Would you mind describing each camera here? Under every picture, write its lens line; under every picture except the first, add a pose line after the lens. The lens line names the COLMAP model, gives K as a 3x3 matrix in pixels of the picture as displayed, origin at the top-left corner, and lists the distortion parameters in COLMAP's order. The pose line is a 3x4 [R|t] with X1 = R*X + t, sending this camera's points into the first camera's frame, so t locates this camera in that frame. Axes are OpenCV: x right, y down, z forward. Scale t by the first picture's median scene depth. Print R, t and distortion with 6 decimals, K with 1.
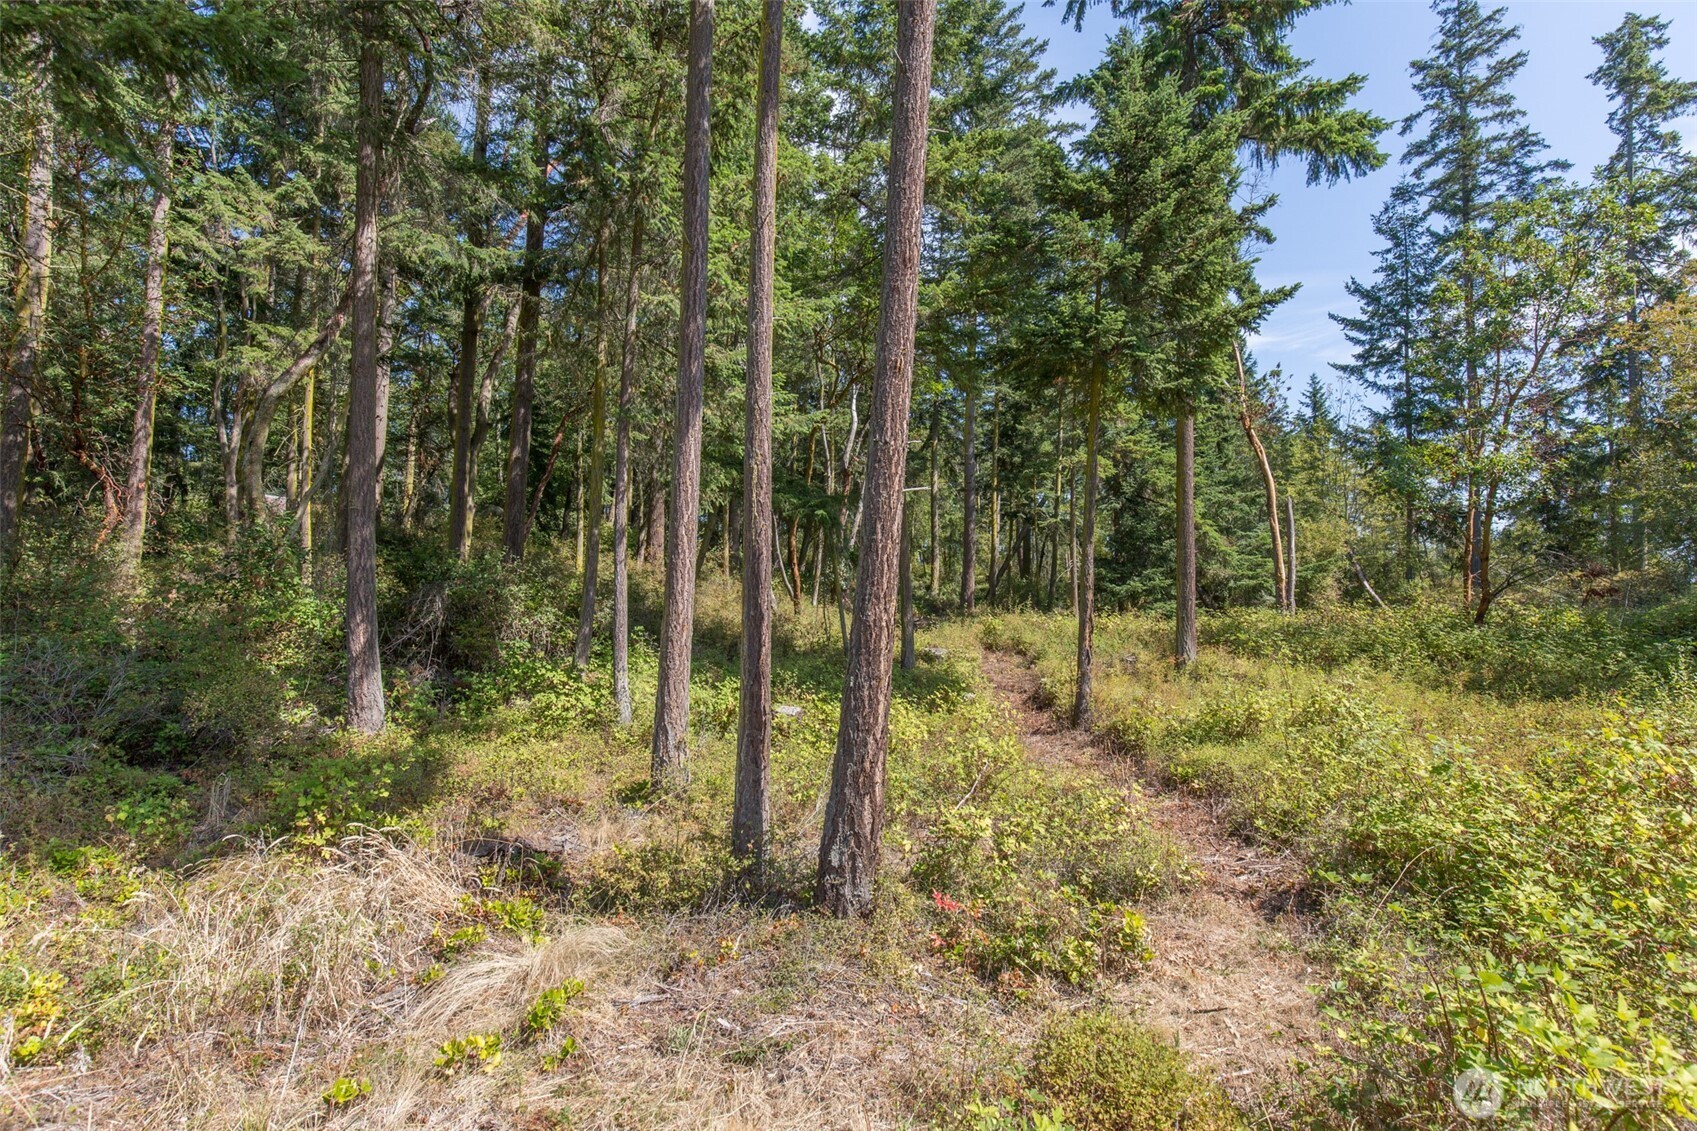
lens RADIAL K [[754.1, 0, 851.4], [0, 754.1, 565.0], [0, 0, 1]] dist [0.000885, -0.004132]
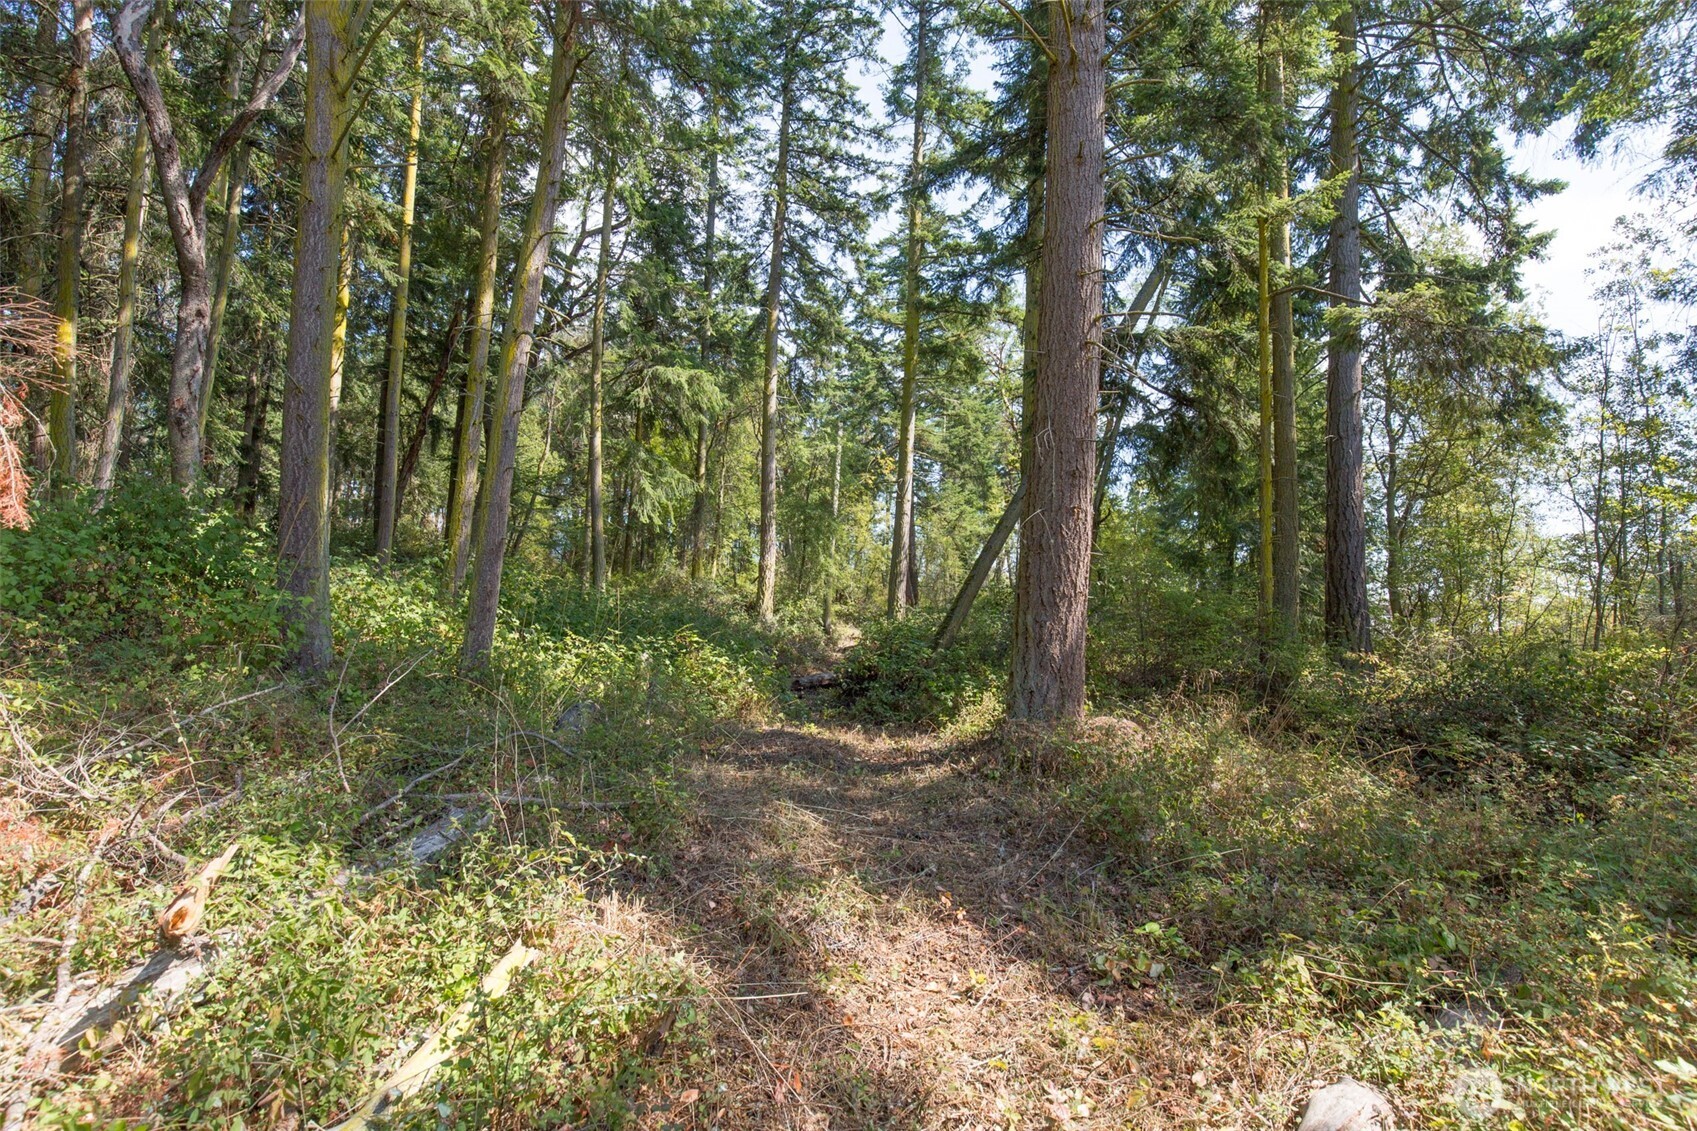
lens RADIAL K [[754.1, 0, 849.6], [0, 754.1, 566.2], [0, 0, 1]] dist [0.000885, -0.004132]
pose [[0.964855, 0.036514, 0.260234, 0.076246], [-0.029099, 0.999055, -0.032289, 0.036427], [-0.261167, 0.023582, 0.965005, 1.100354]]
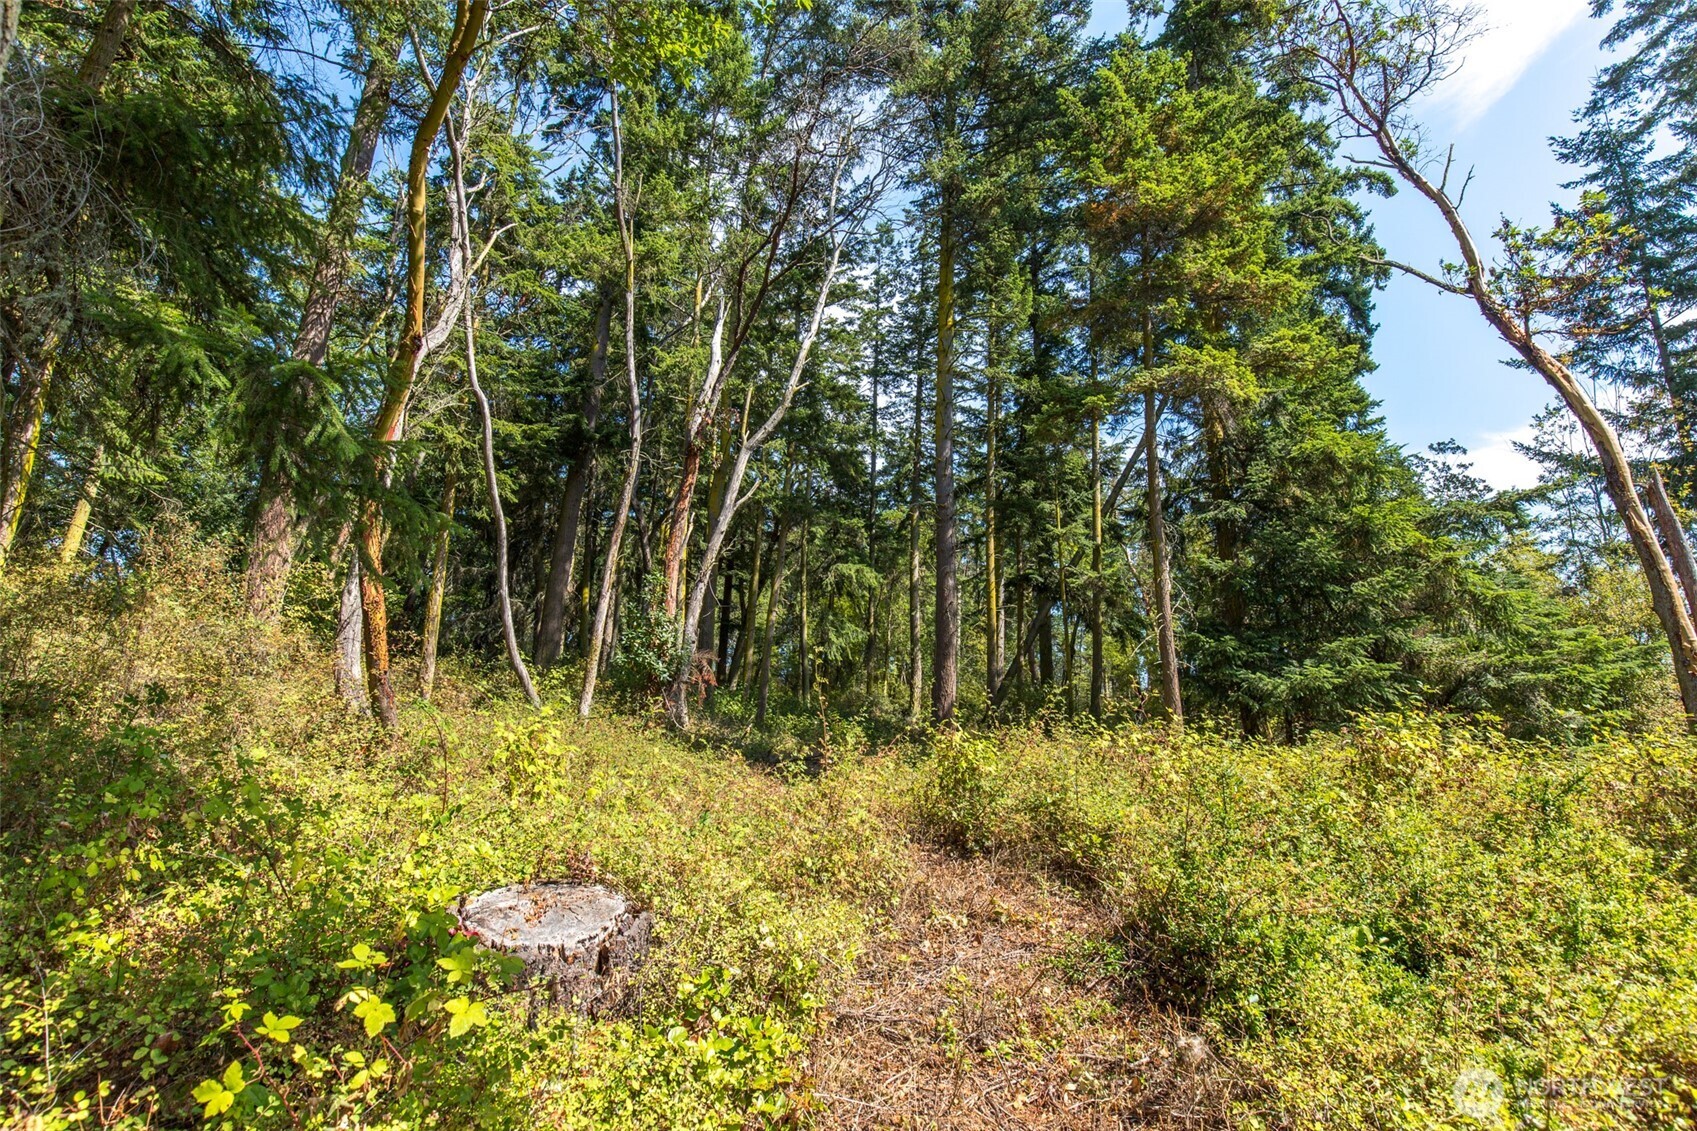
lens RADIAL K [[754.1, 0, 849.5], [0, 754.1, 574.5], [0, 0, 1]] dist [0.000885, -0.004132]
pose [[0.999861, 0.010791, -0.012704, 0.119889], [-0.012781, 0.985580, -0.168727, 0.048089], [0.010700, 0.168866, 0.985581, 0.575201]]
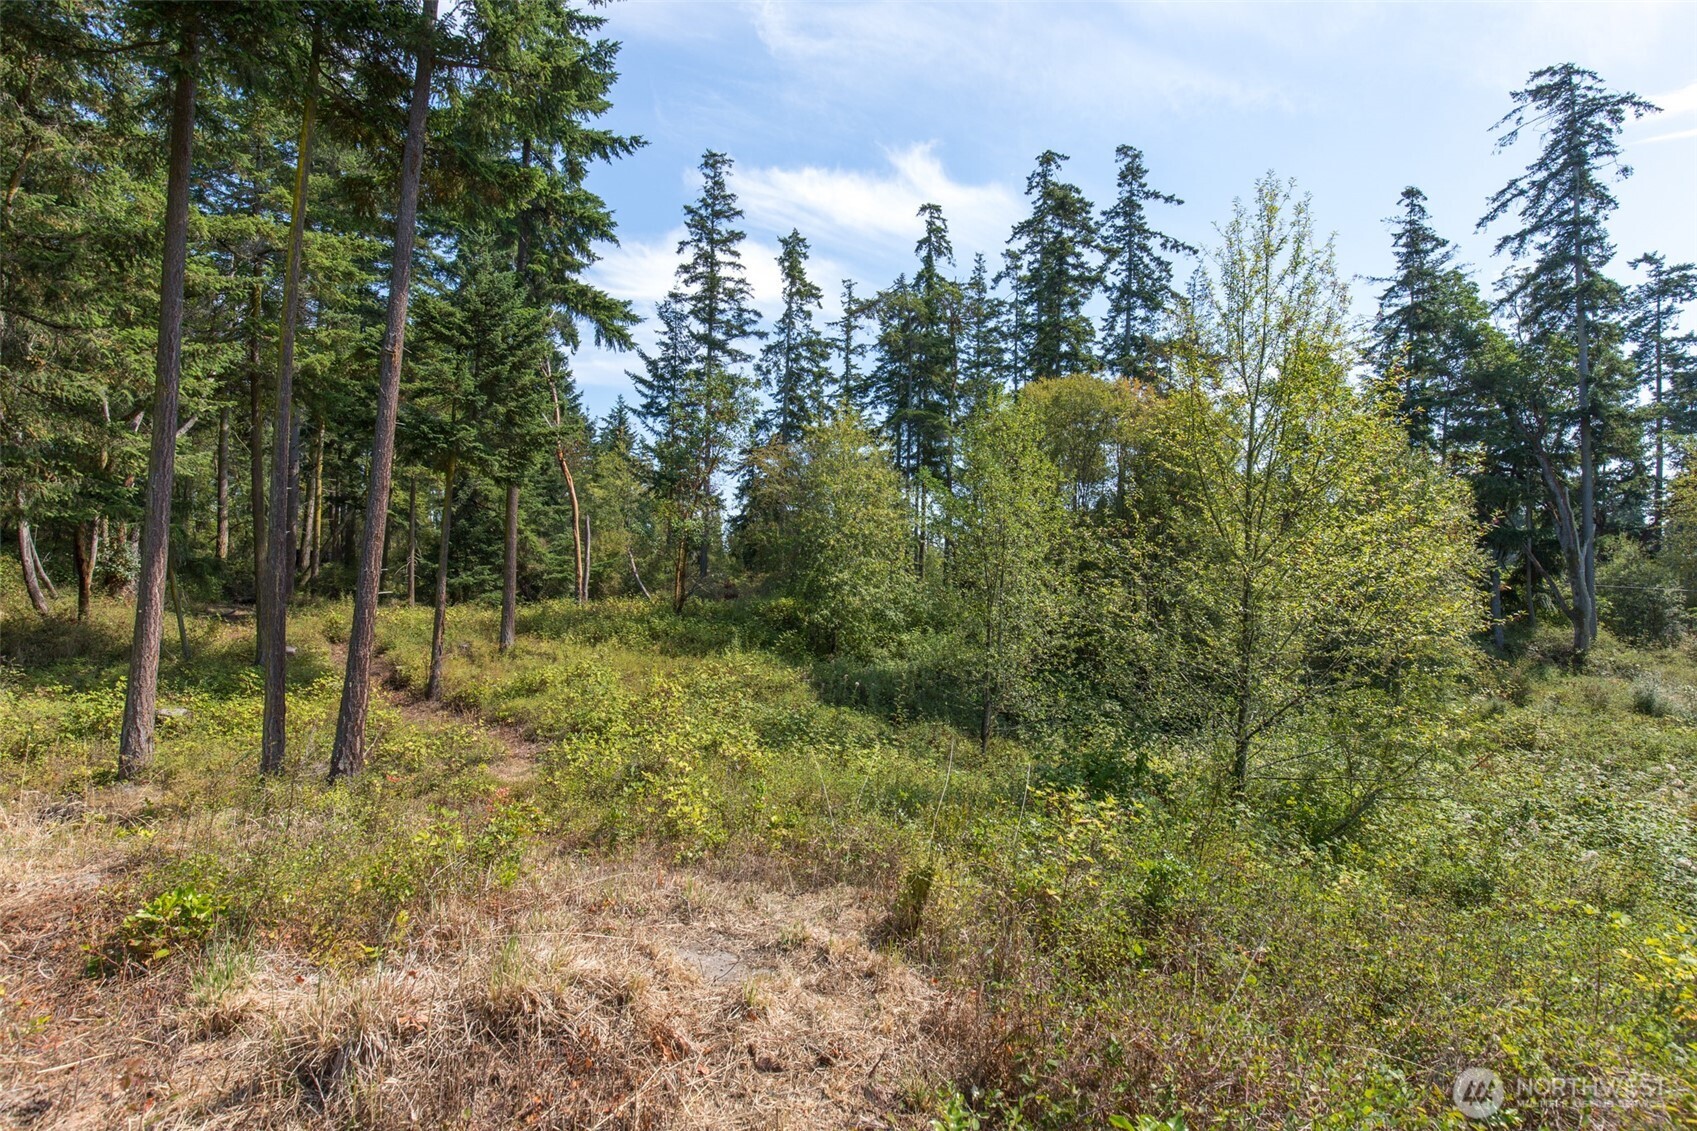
lens RADIAL K [[754.1, 0, 851.4], [0, 754.1, 574.0], [0, 0, 1]] dist [0.000885, -0.004132]
pose [[0.665074, 0.008386, 0.746730, -0.122693], [-0.051637, 0.998060, 0.034781, -0.057775], [-0.744990, -0.061691, 0.664217, -0.275517]]
